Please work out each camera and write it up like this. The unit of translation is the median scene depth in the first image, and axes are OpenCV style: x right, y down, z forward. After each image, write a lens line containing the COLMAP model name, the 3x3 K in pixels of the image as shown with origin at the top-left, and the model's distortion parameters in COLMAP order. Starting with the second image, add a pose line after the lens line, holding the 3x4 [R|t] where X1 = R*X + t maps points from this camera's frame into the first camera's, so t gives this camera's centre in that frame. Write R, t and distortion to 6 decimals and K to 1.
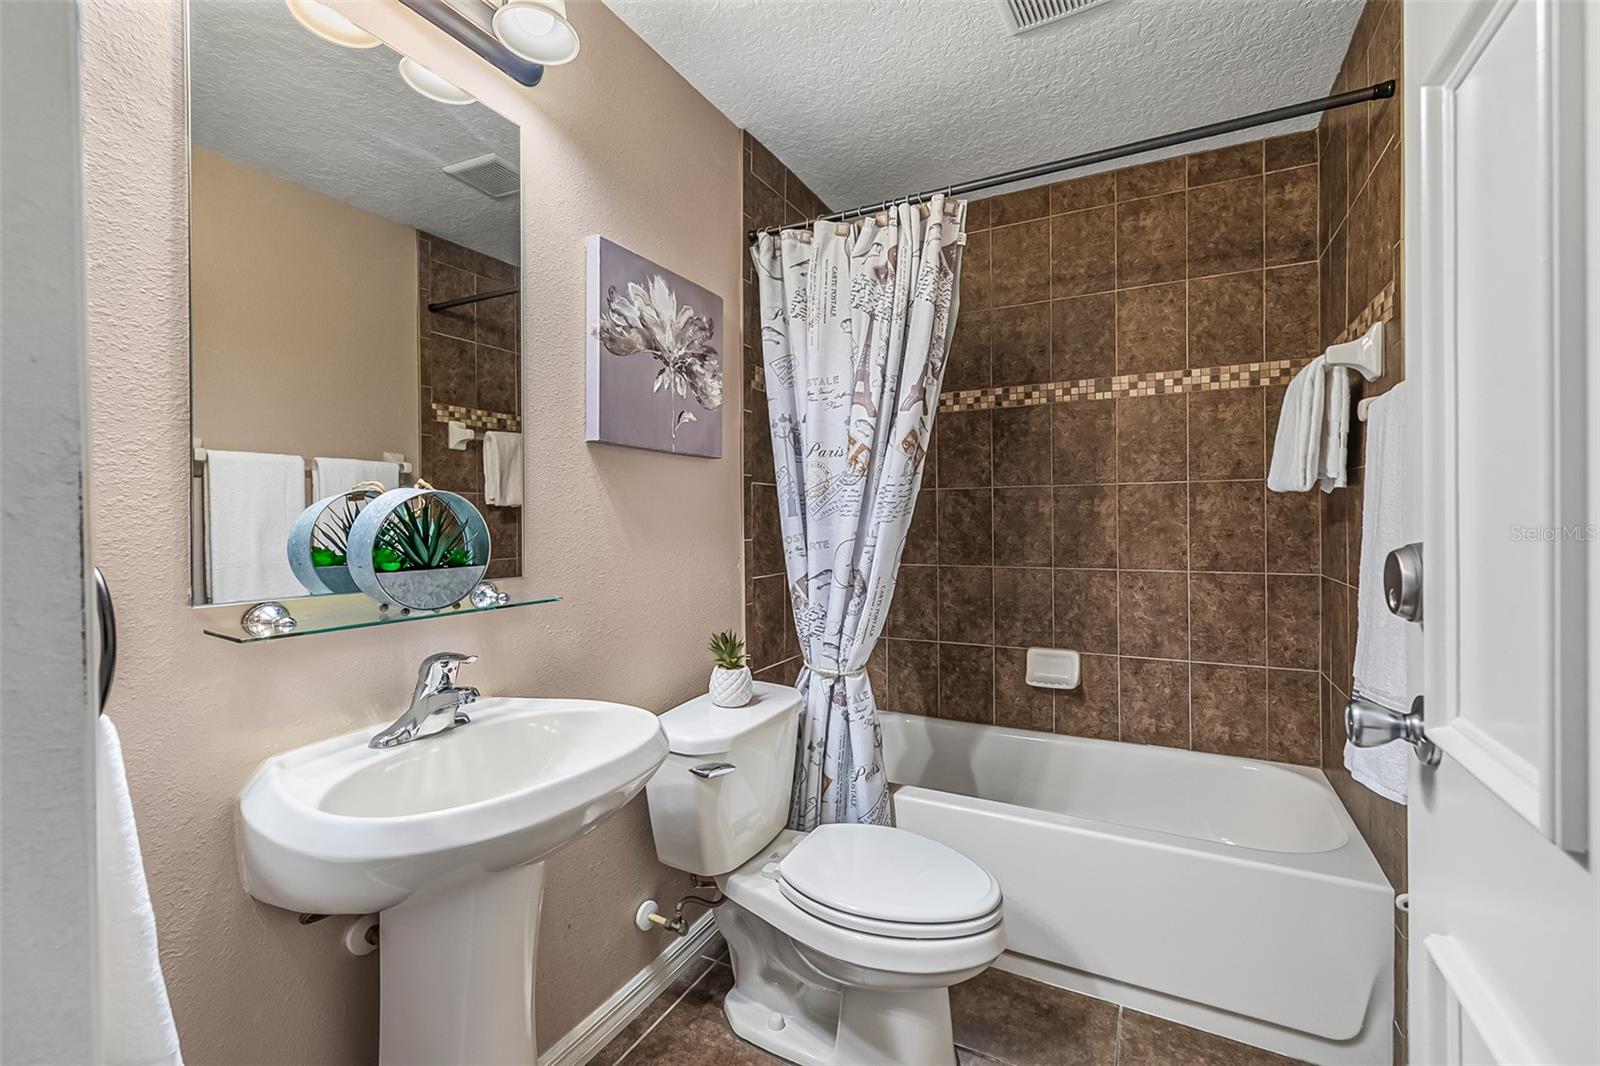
lens RADIAL K [[791.6, 0, 799.2], [0, 791.6, 525.4], [0, 0, 1]] dist [0.013111, 0.001410]
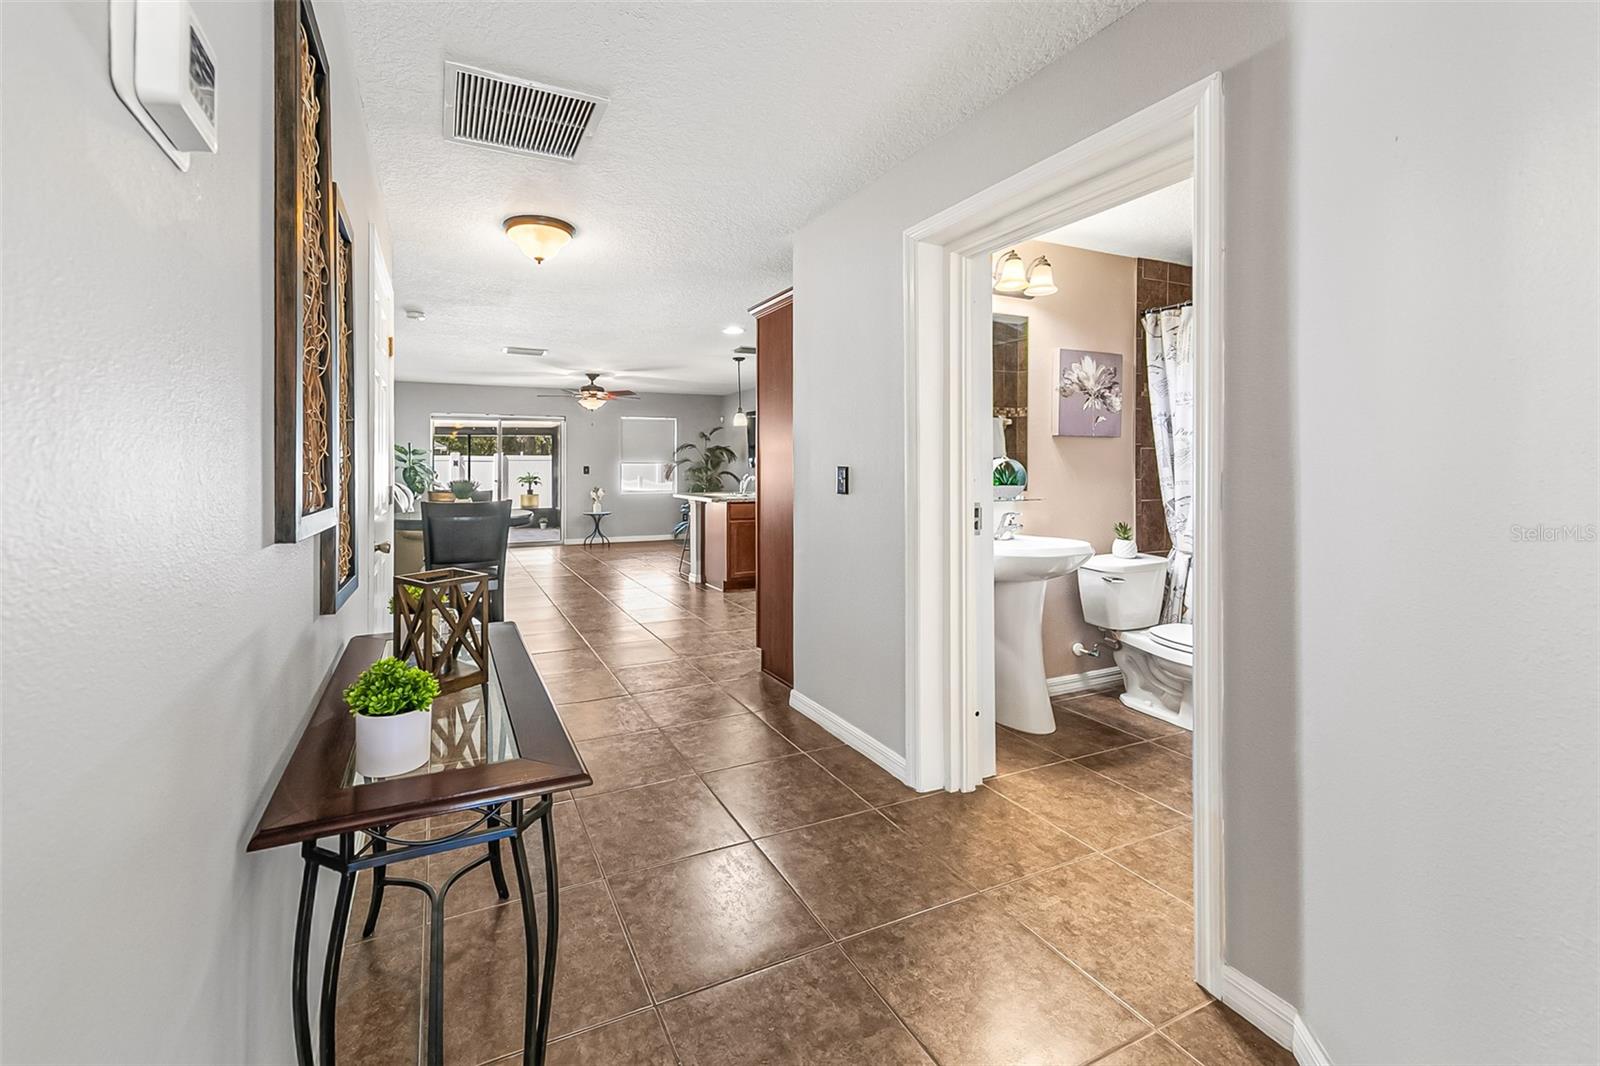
lens RADIAL K [[565.5, 0, 757.8], [0, 565.5, 466.0], [0, 0, 1]] dist [0.000399, 0.000249]
pose [[0.781438, 0.007049, -0.623942, 0.075888], [-0.009044, 0.999959, -0.000030, -0.005470], [0.623917, 0.005666, 0.781470, -0.672483]]
